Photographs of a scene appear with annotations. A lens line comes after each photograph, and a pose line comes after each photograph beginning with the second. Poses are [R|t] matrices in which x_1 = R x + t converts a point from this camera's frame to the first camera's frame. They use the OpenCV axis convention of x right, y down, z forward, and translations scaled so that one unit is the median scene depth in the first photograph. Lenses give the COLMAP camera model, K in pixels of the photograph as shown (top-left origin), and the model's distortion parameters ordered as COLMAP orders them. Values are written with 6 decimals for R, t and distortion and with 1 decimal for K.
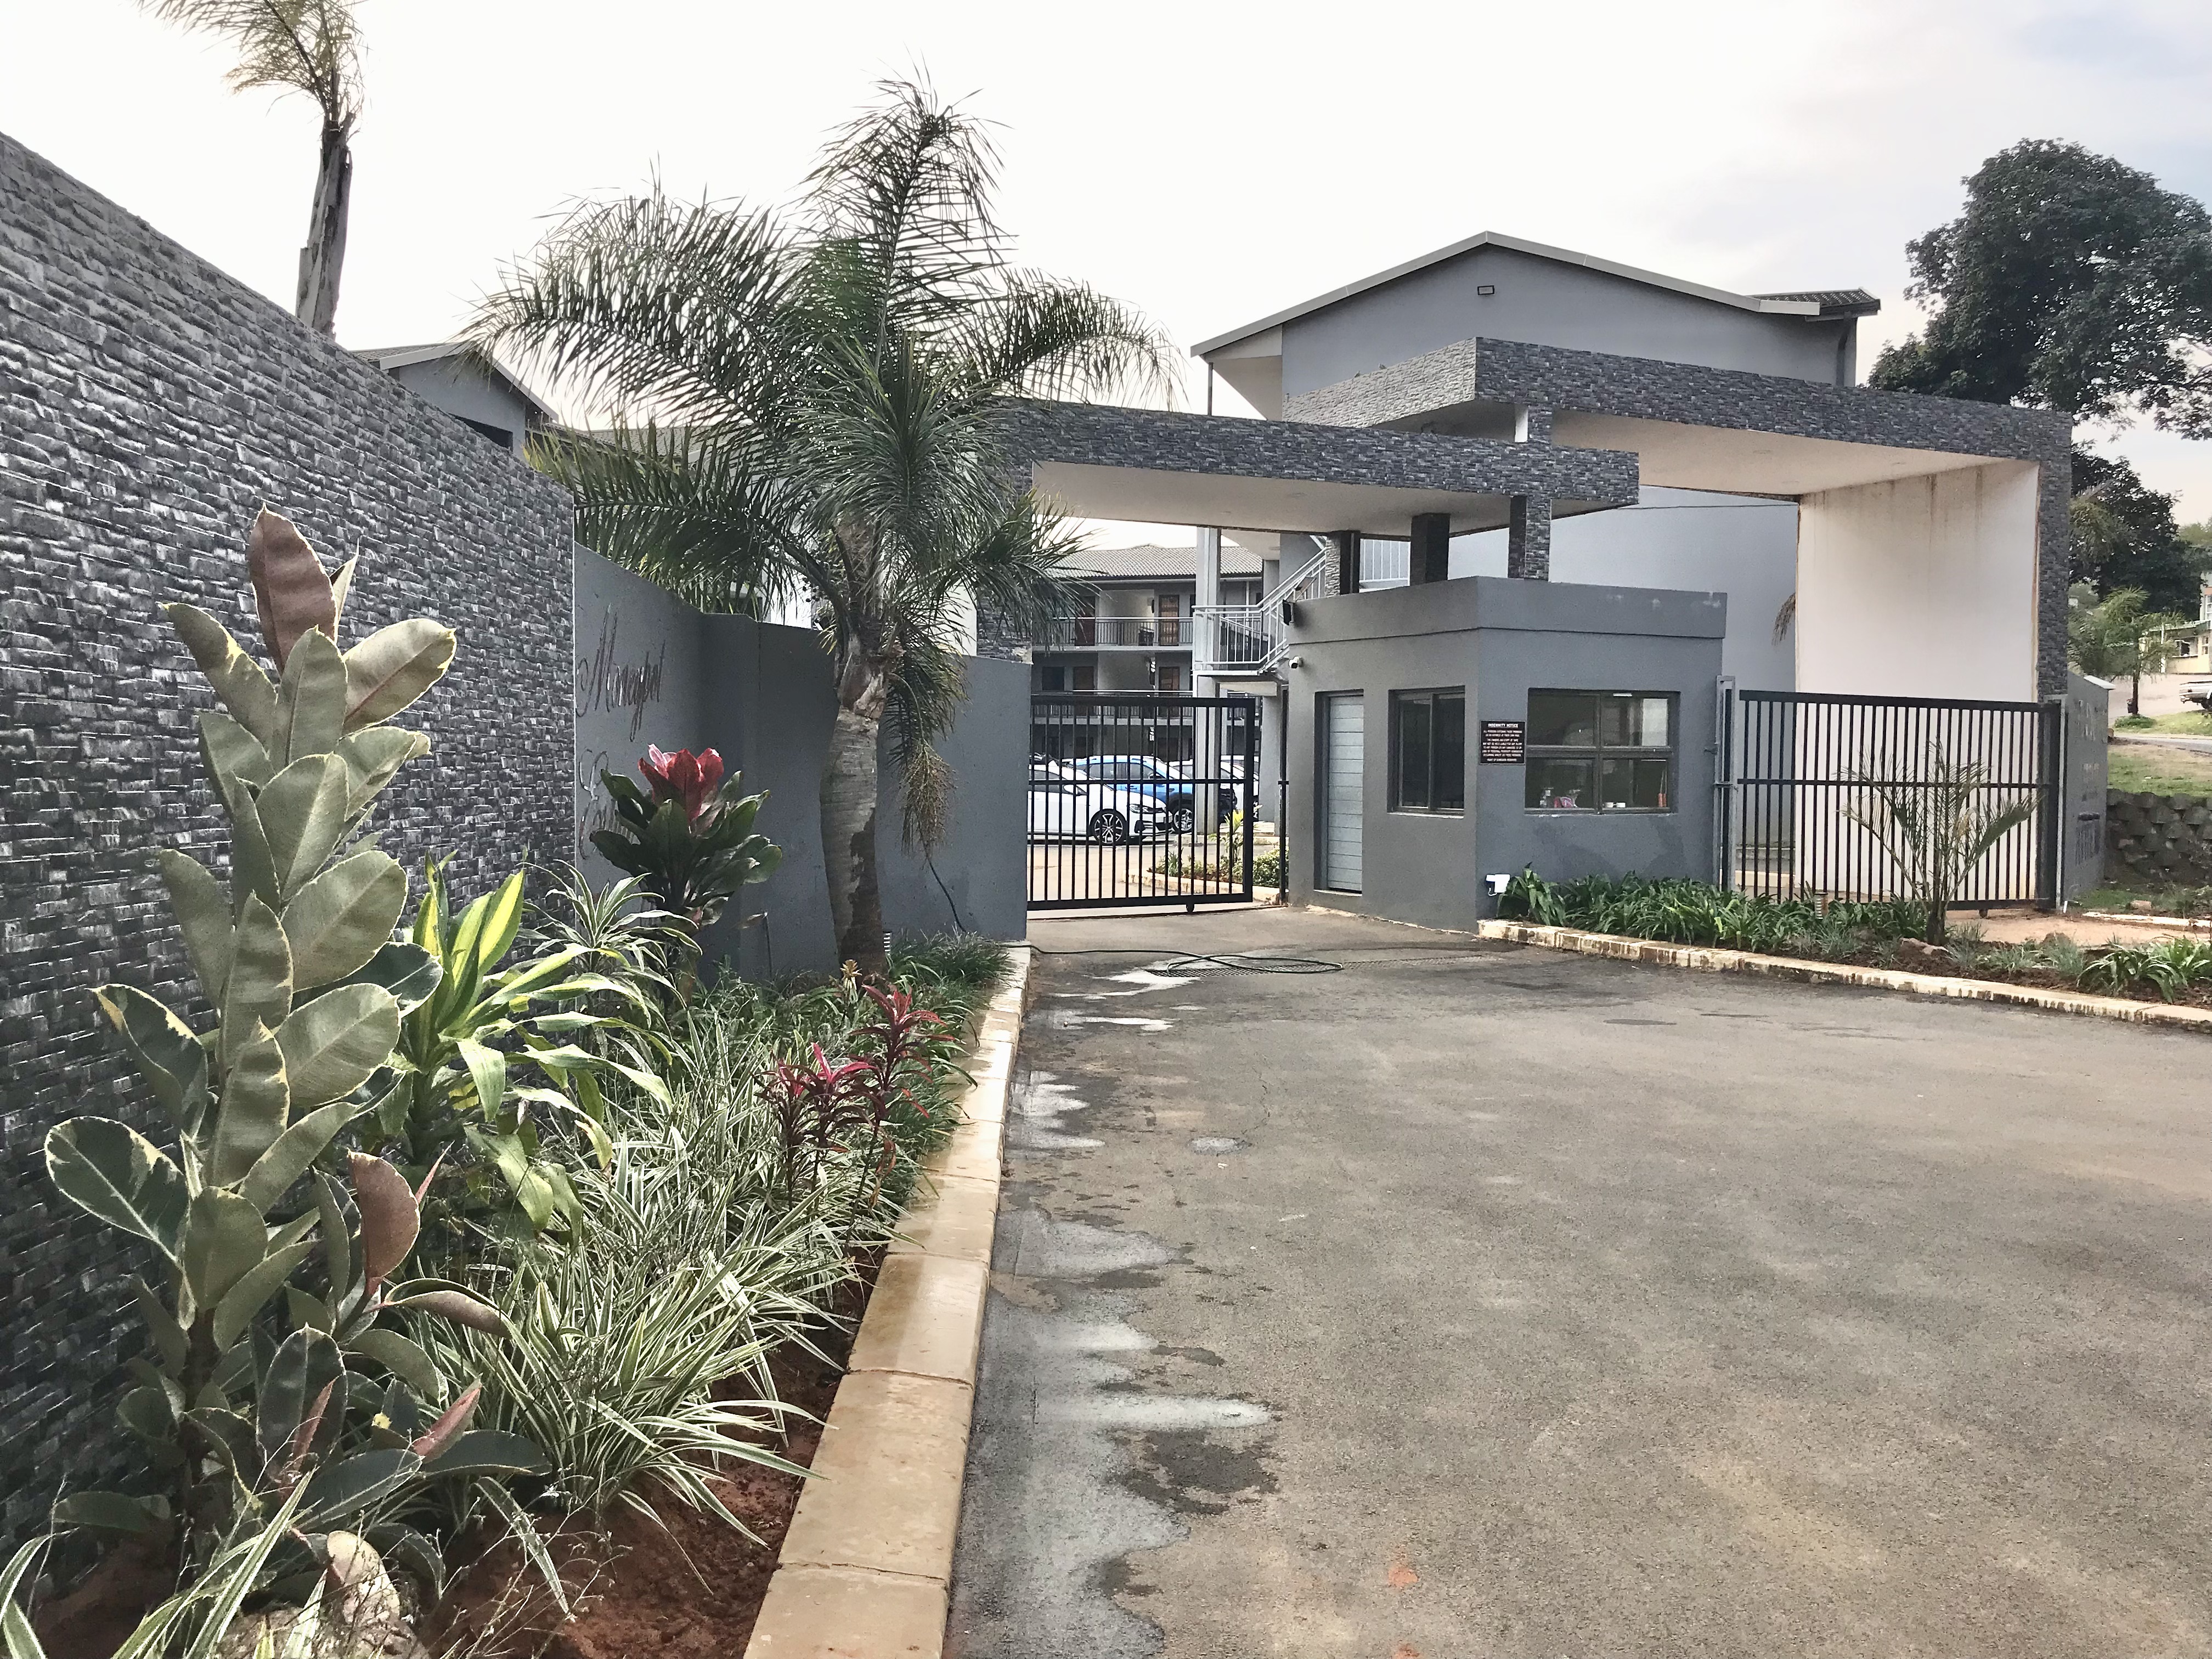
lens RADIAL K [[1849.1, 0, 1108.2], [0, 1849.1, 823.0], [0, 0, 1]] dist [0.036168, -0.006526]
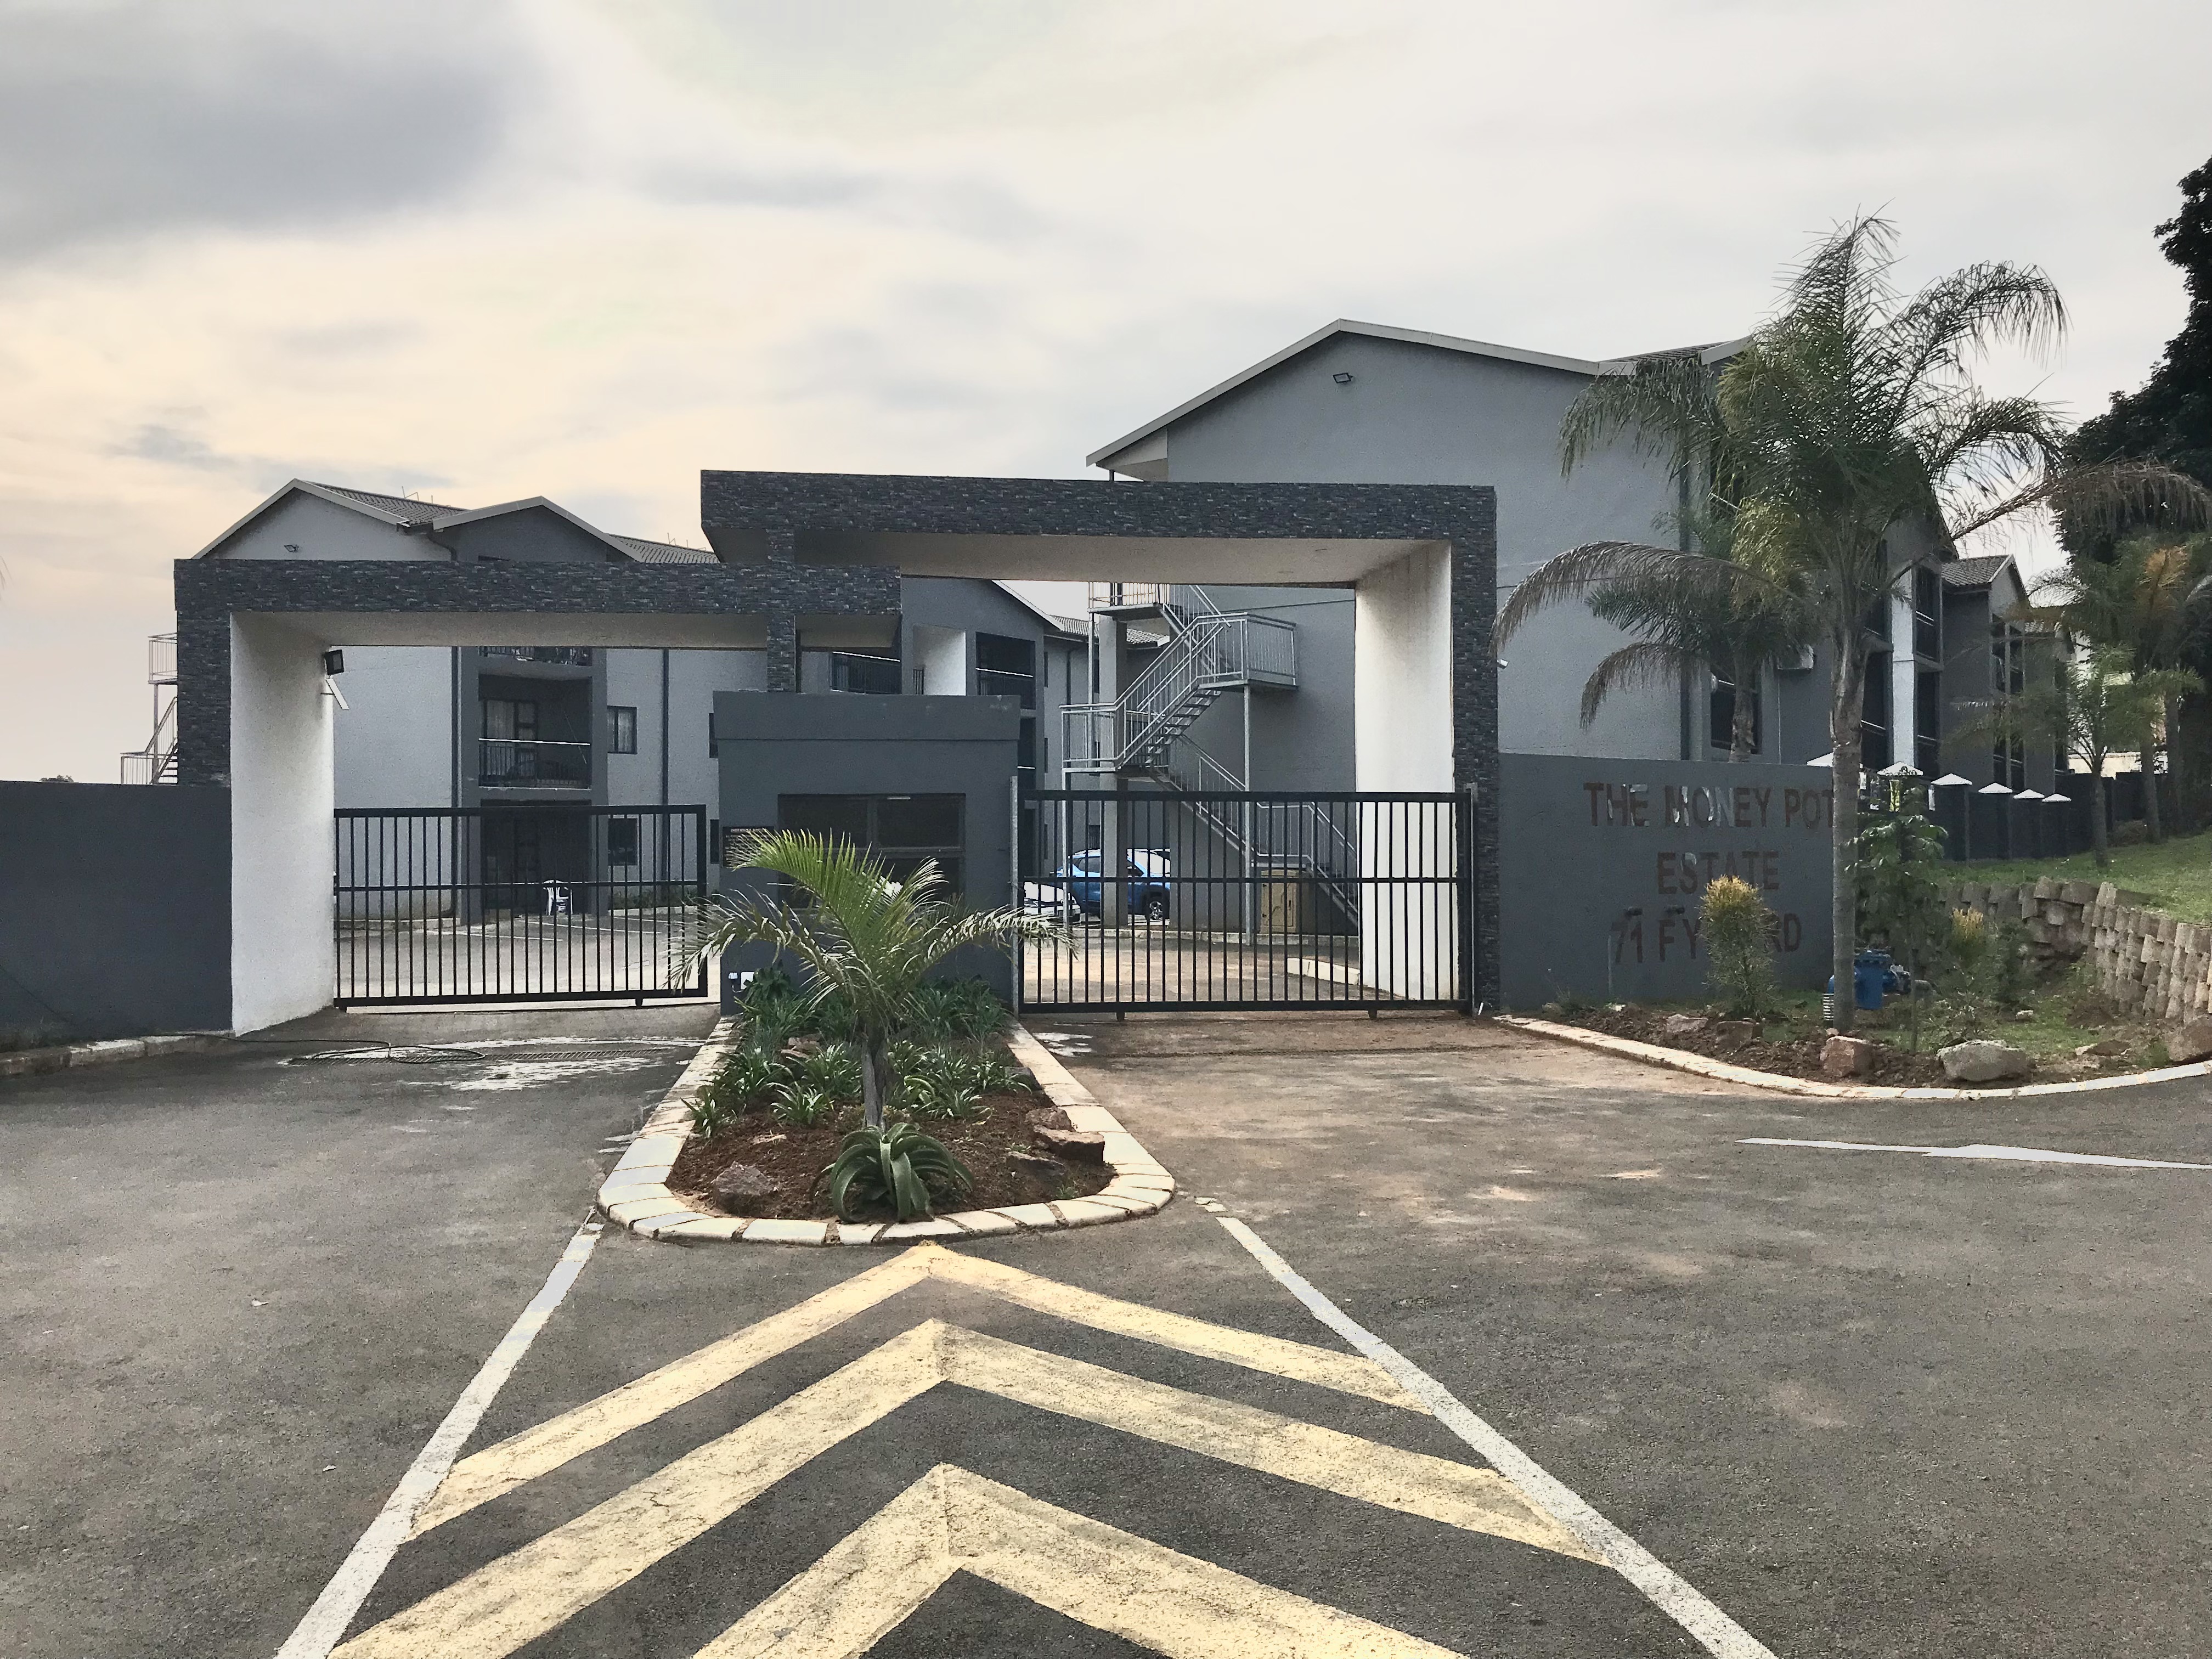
lens RADIAL K [[1849.1, 0, 1101.8], [0, 1849.1, 838.7], [0, 0, 1]] dist [0.036168, -0.006526]
pose [[0.950968, -0.018331, -0.308746, 0.638217], [0.003841, 0.998865, -0.047475, 0.002994], [0.309266, 0.043962, 0.949959, 0.051206]]
